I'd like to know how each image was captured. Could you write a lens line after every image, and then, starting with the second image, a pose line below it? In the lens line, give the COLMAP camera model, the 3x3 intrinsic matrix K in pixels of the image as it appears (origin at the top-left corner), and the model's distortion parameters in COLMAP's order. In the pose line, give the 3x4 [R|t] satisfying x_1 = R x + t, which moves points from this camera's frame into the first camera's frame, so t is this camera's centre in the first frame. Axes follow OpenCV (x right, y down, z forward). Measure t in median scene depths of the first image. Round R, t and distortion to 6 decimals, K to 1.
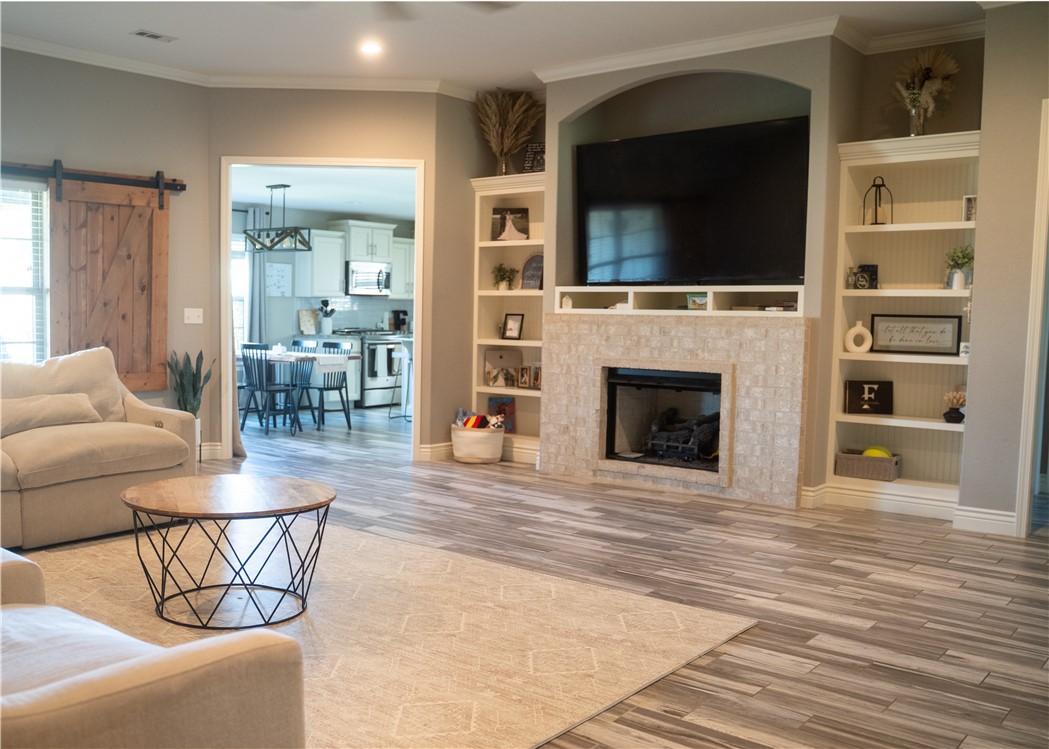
lens RADIAL K [[1010.1, 0, 467.1], [0, 1010.1, 411.5], [0, 0, 1]] dist [-0.086679, 0.024925]
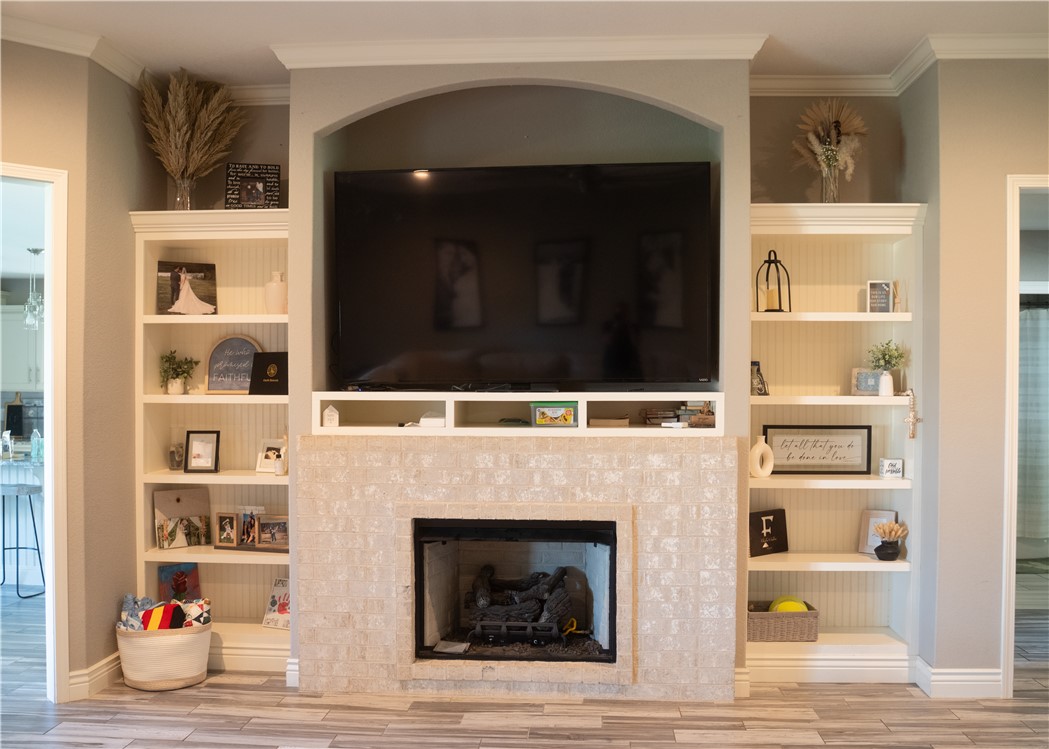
lens RADIAL K [[967.2, 0, 527.9], [0, 967.2, 400.9], [0, 0, 1]] dist [-0.089397, 0.020222]
pose [[0.792465, -0.024254, 0.609435, -0.178103], [0.066687, 0.996664, -0.047051, -0.084910], [-0.606260, 0.077928, 0.791439, 0.466781]]
